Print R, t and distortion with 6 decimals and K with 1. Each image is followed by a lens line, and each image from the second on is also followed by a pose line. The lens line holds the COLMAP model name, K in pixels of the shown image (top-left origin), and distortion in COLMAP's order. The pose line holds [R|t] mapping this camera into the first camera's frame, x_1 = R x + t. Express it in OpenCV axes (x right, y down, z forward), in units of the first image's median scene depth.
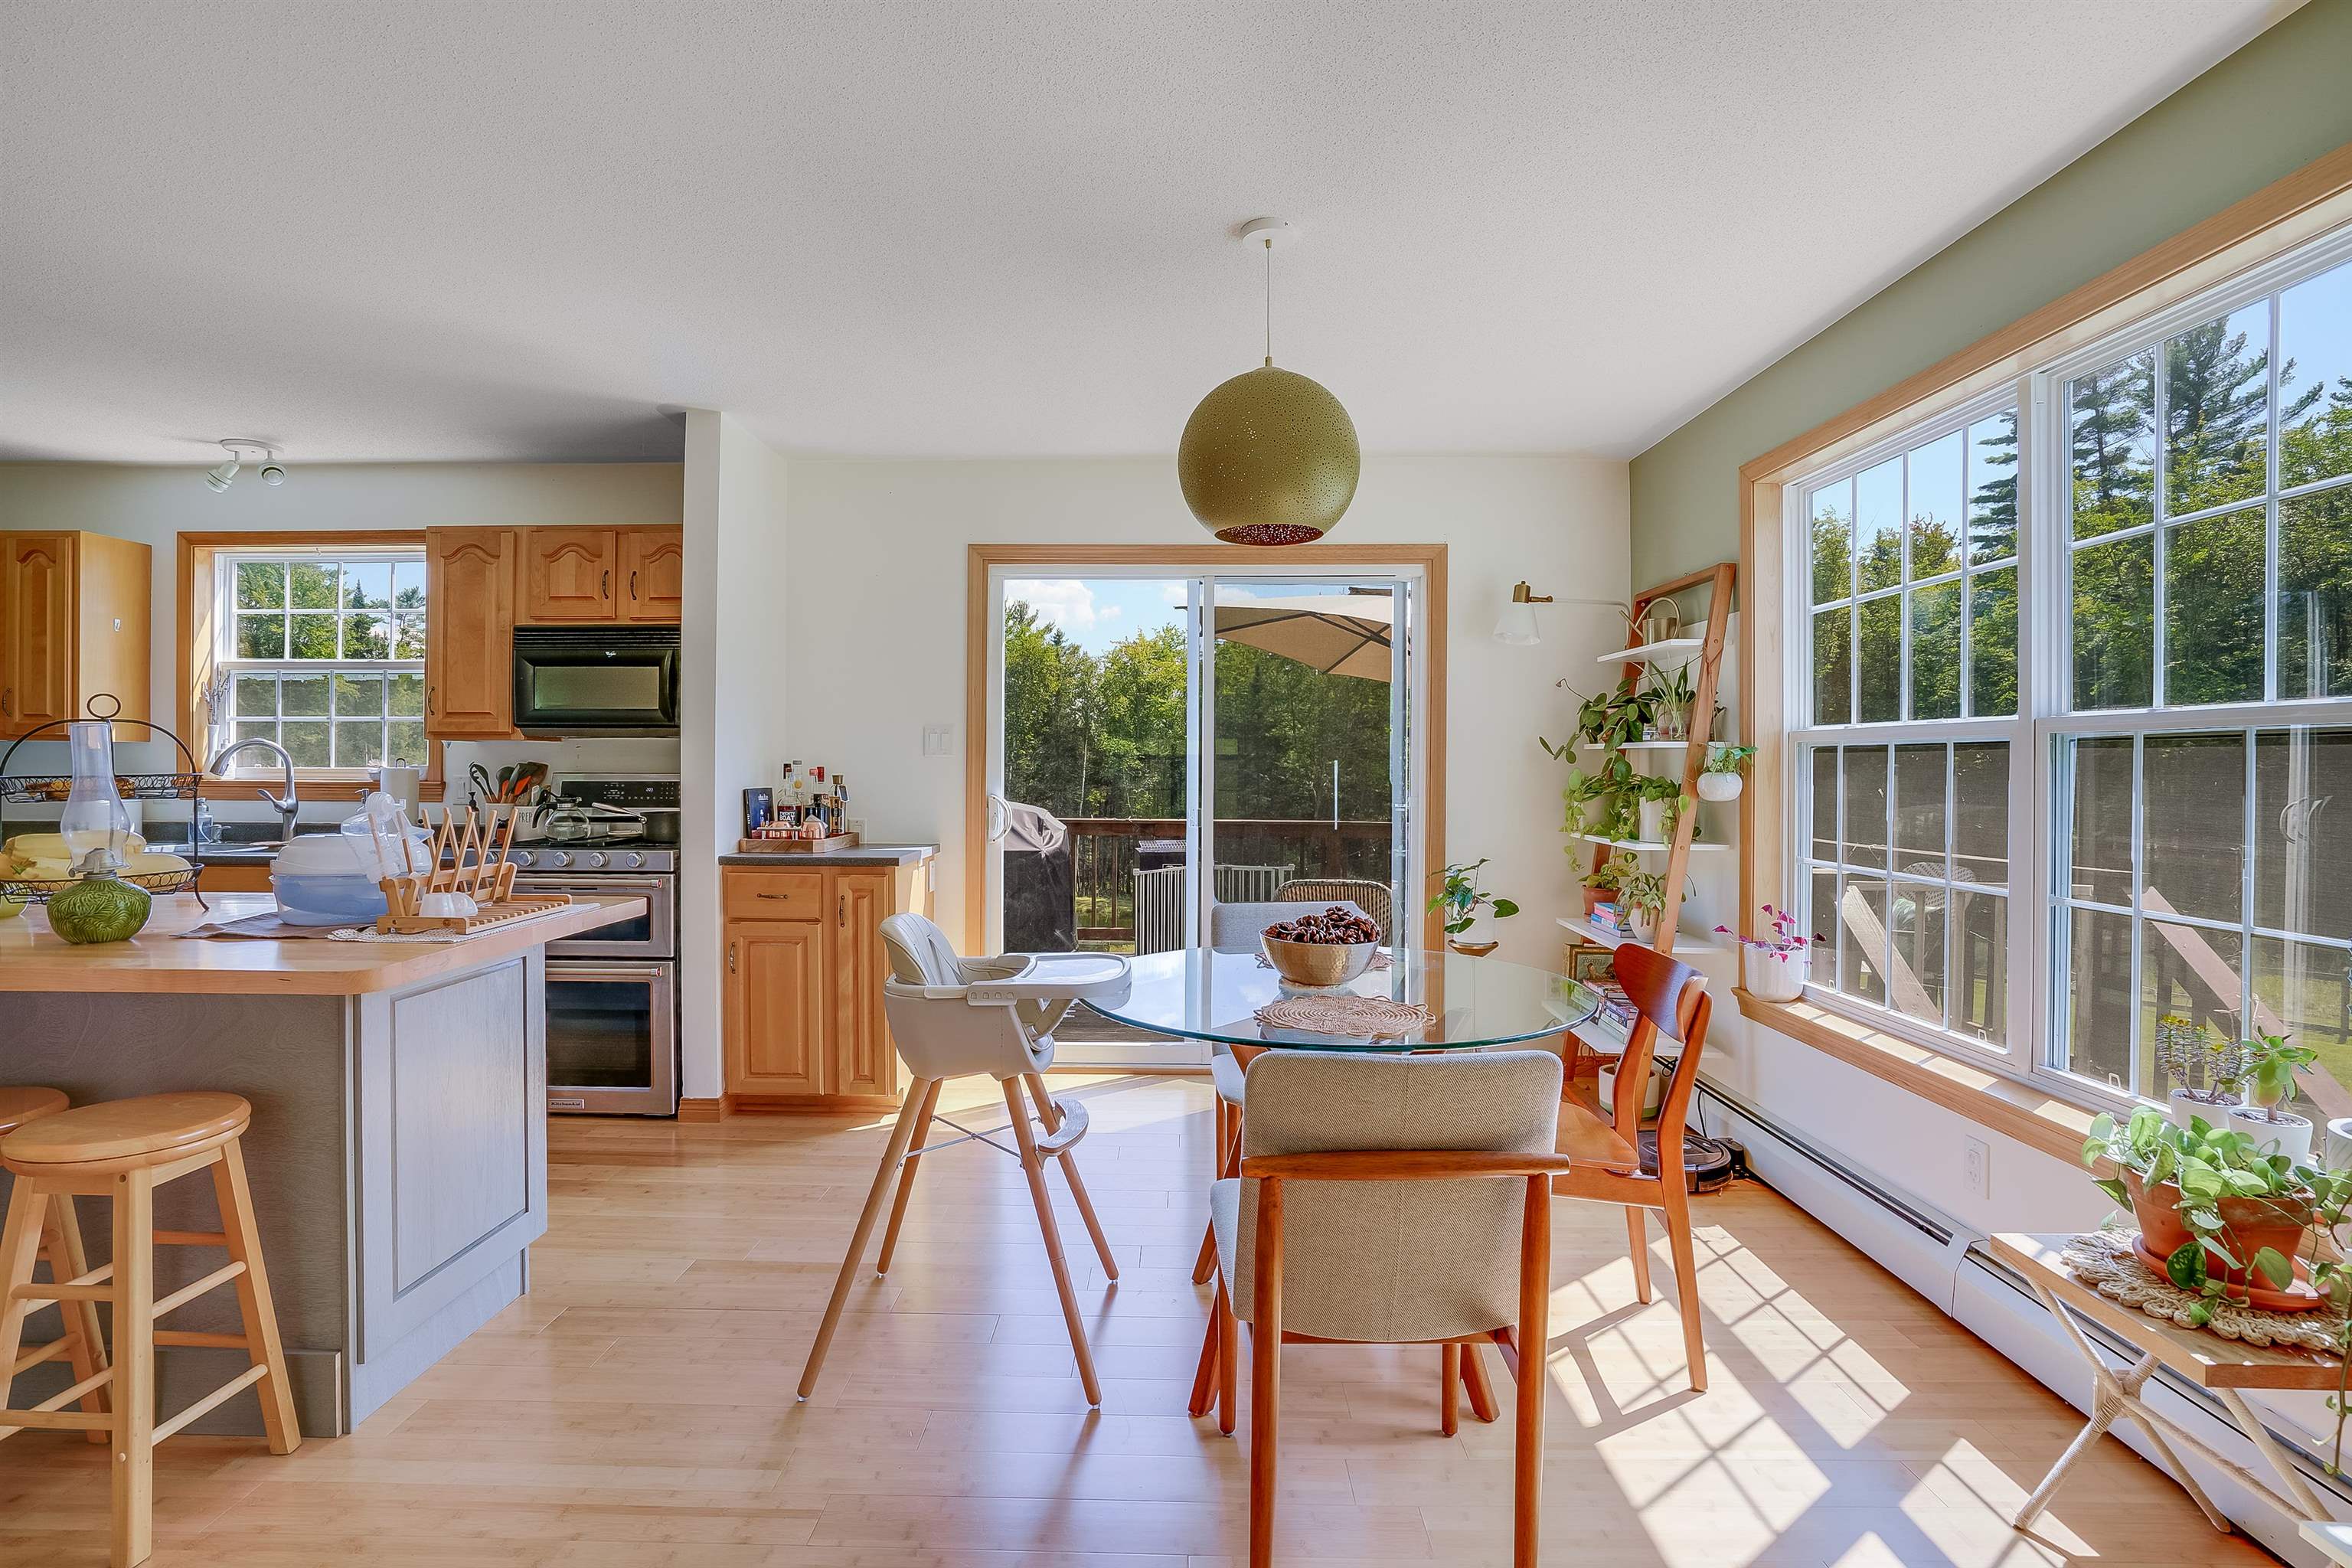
lens RADIAL K [[1155.7, 0, 1164.0], [0, 1155.7, 762.4], [0, 0, 1]] dist [-0.053813, 0.028533]
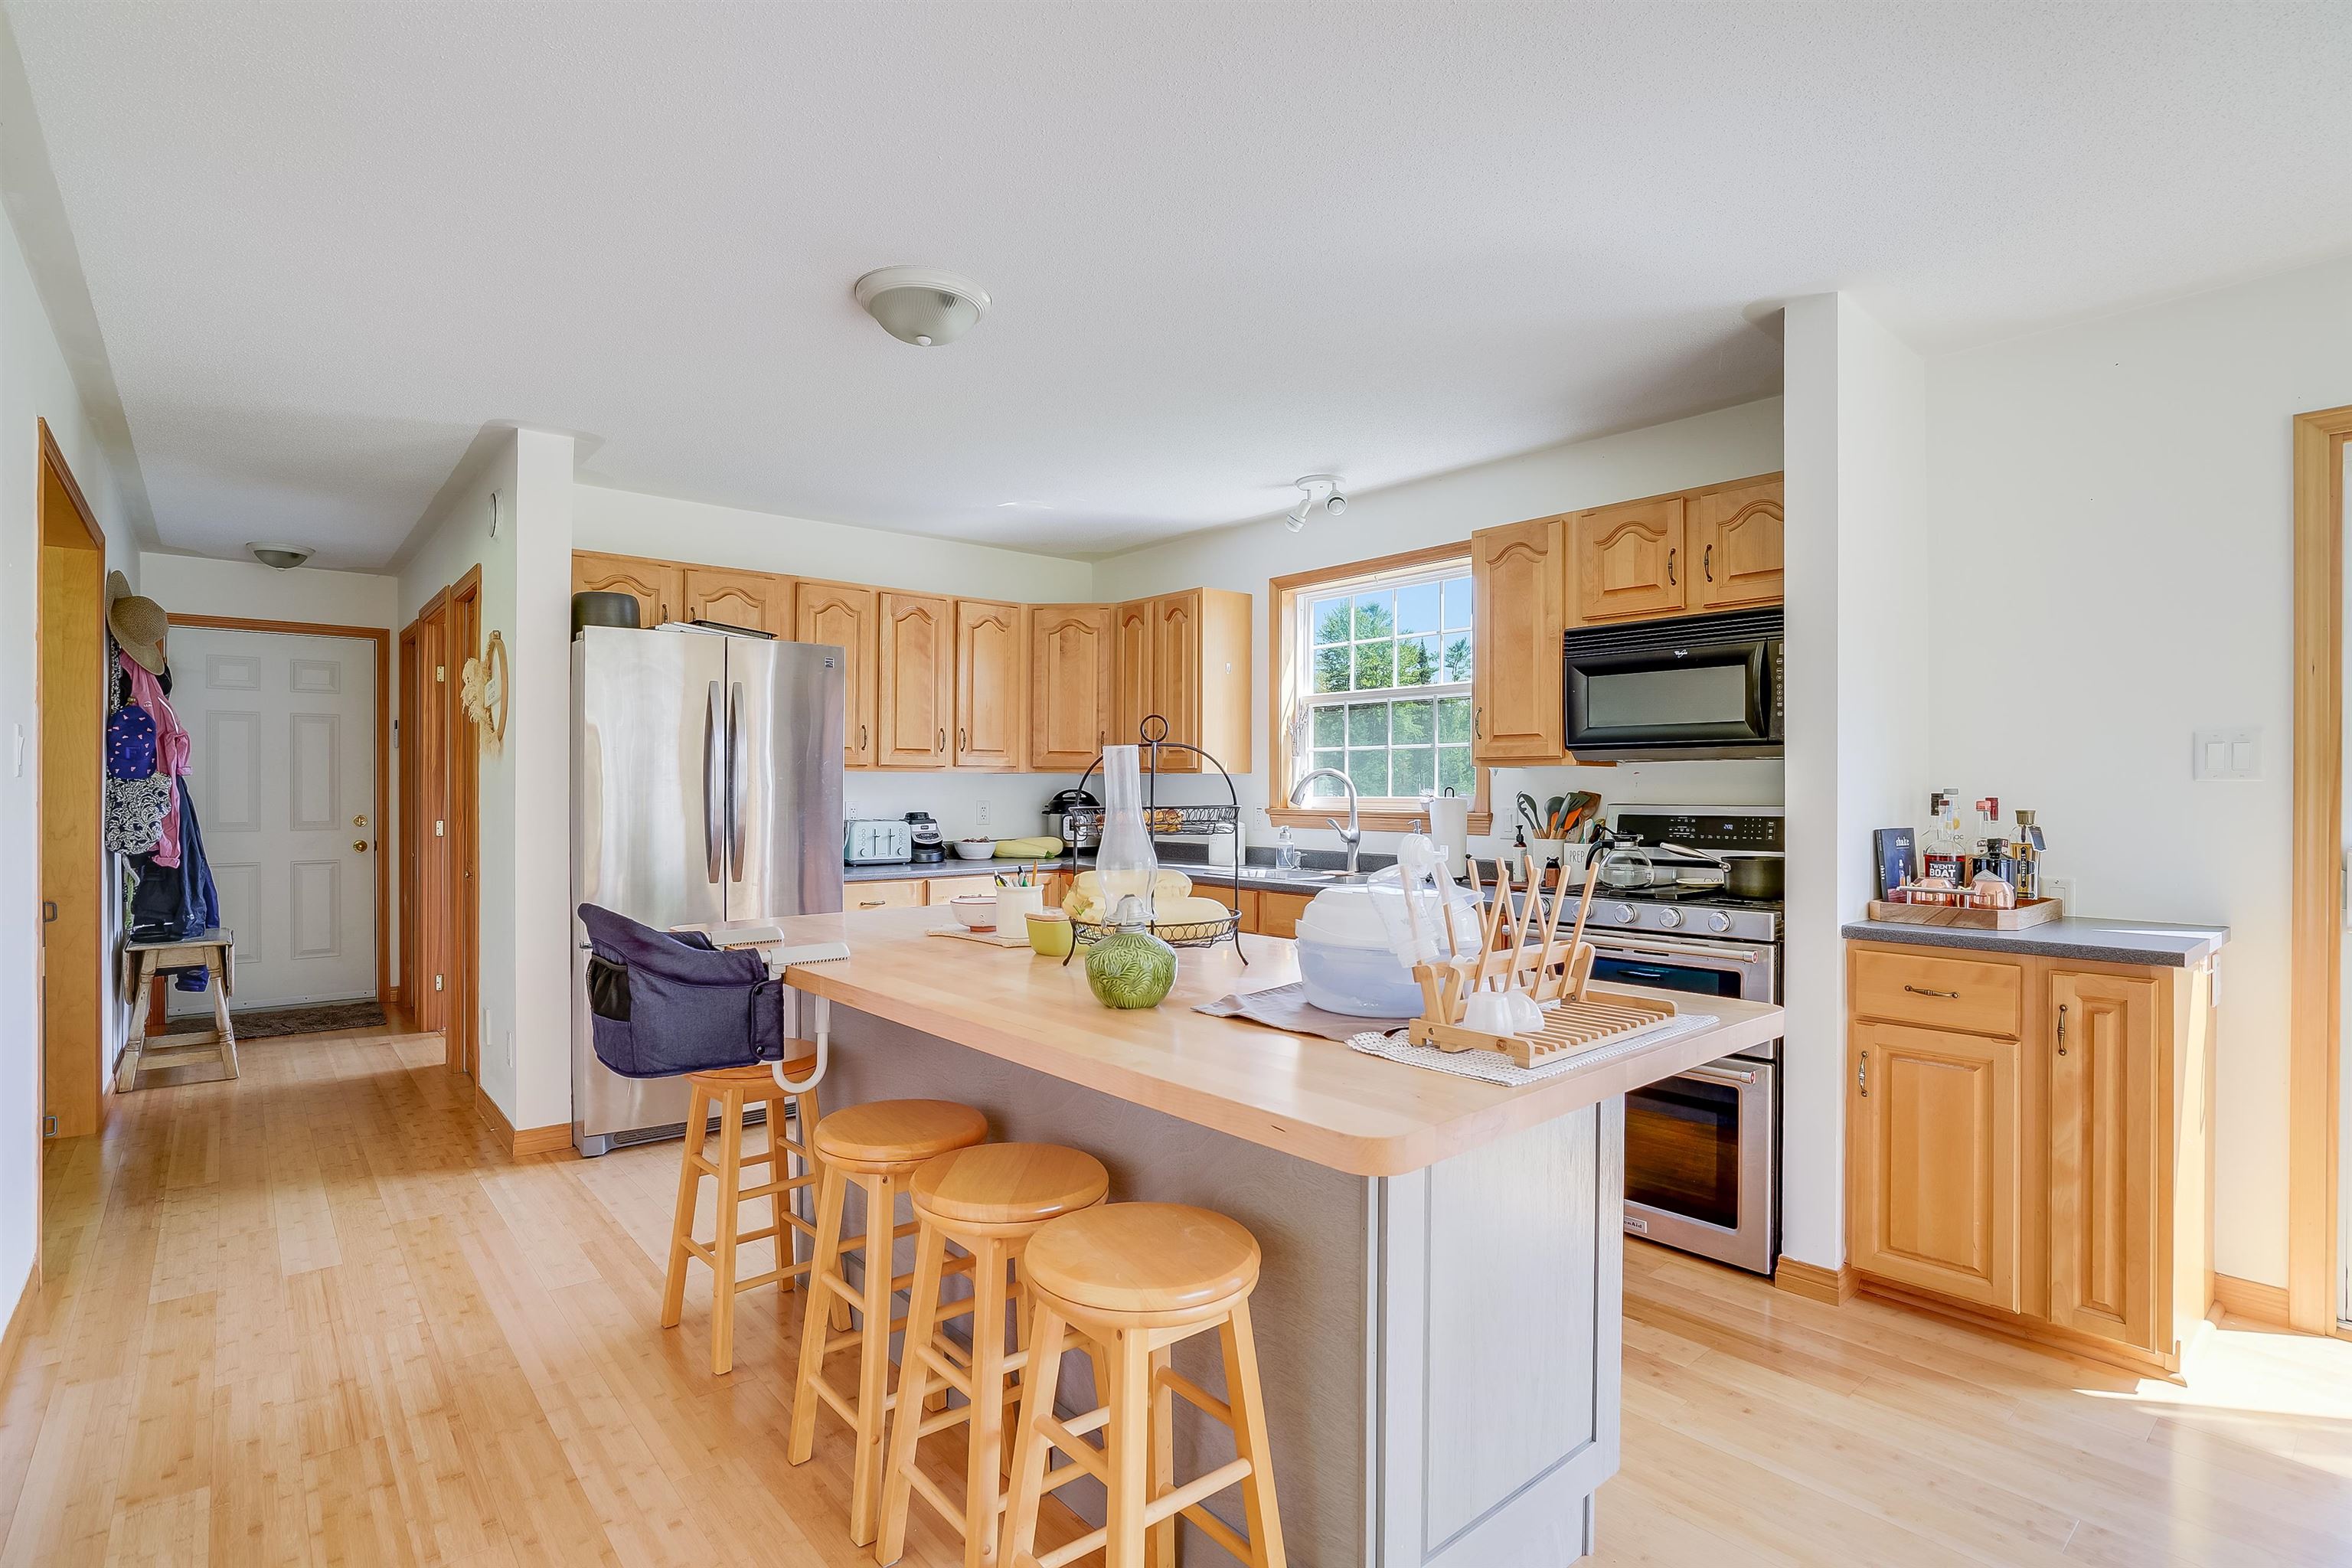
lens RADIAL K [[1135.6, 0, 1152.4], [0, 1135.6, 791.5], [0, 0, 1]] dist [-0.076326, 0.040470]
pose [[0.657241, -0.001456, -0.753679, -0.144311], [0.001362, 0.999999, -0.000745, -0.000032], [0.753679, -0.000537, 0.657242, 0.221746]]
